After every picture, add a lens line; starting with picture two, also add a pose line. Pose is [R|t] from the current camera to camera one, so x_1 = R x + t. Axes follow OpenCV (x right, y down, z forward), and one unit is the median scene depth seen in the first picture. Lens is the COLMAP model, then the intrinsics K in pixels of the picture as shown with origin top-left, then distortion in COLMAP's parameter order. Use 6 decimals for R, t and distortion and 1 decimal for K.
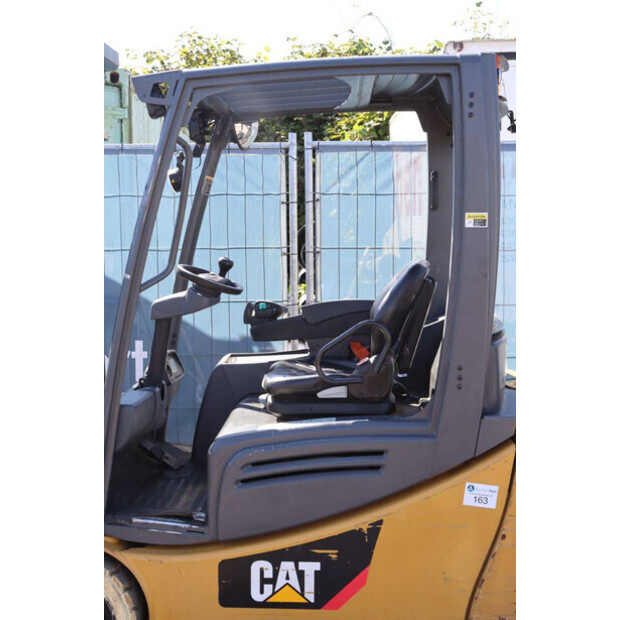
lens RADIAL K [[853.0, 0, 312.0], [0, 853.0, 309.6], [0, 0, 1]] dist [0.052464, 0.000000]
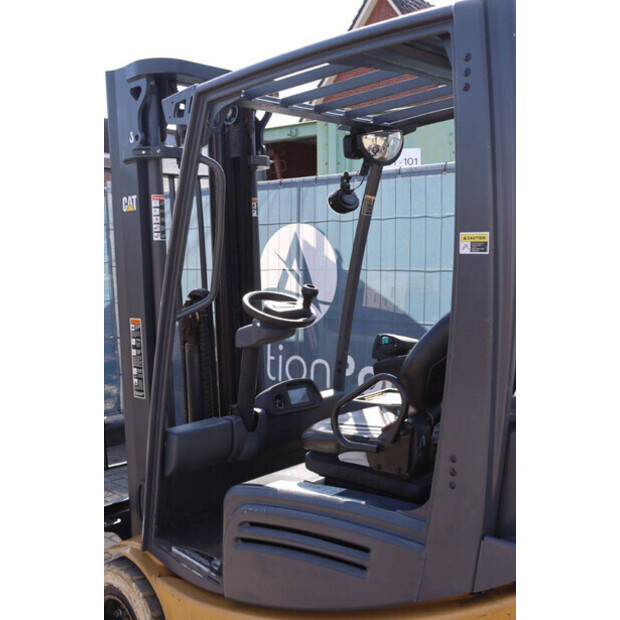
lens RADIAL K [[720.2, 0, 304.3], [0, 720.2, 309.1], [0, 0, 1]] dist [0.010714, 0.000000]
pose [[0.761148, 0.050416, -0.646616, 0.439319], [-0.054177, 0.998432, 0.014074, -0.051676], [0.646311, 0.024319, 0.762686, 0.466006]]
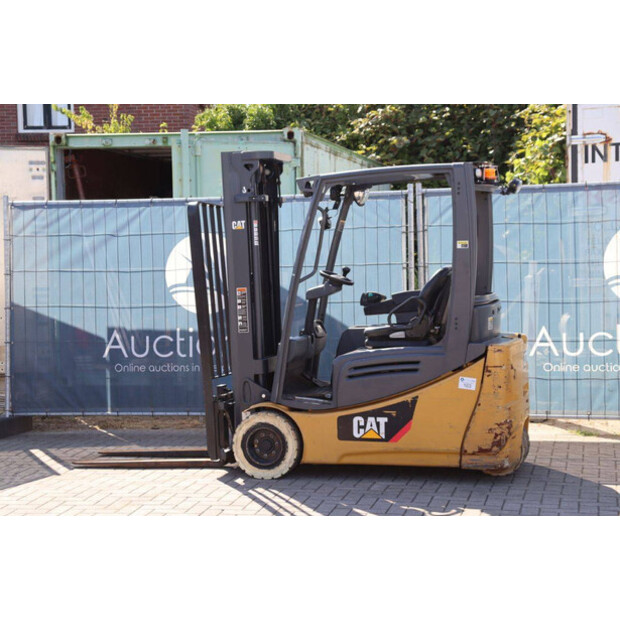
lens RADIAL K [[1311.3, 0, 288.7], [0, 1311.3, 314.5], [0, 0, 1]] dist [0.305382, 0.000000]
pose [[0.973645, -0.003866, -0.228034, 0.480660], [-0.006989, 0.998881, -0.046778, 0.199486], [0.227960, 0.047139, 0.972529, -2.018234]]
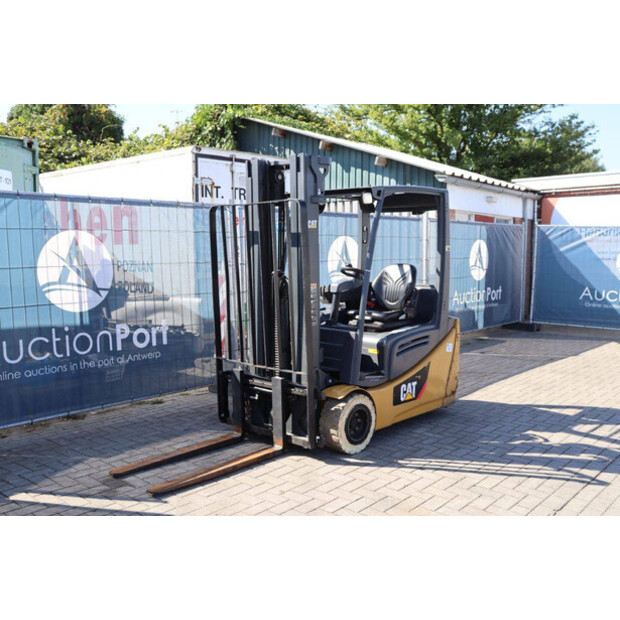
lens RADIAL K [[626.3, 0, 301.6], [0, 626.3, 319.7], [0, 0, 1]] dist [-0.040051, 0.000000]
pose [[0.664557, -0.075655, 0.743398, -1.591814], [0.068658, 0.996835, 0.040071, 0.011847], [-0.744077, 0.024411, 0.667648, 0.000263]]
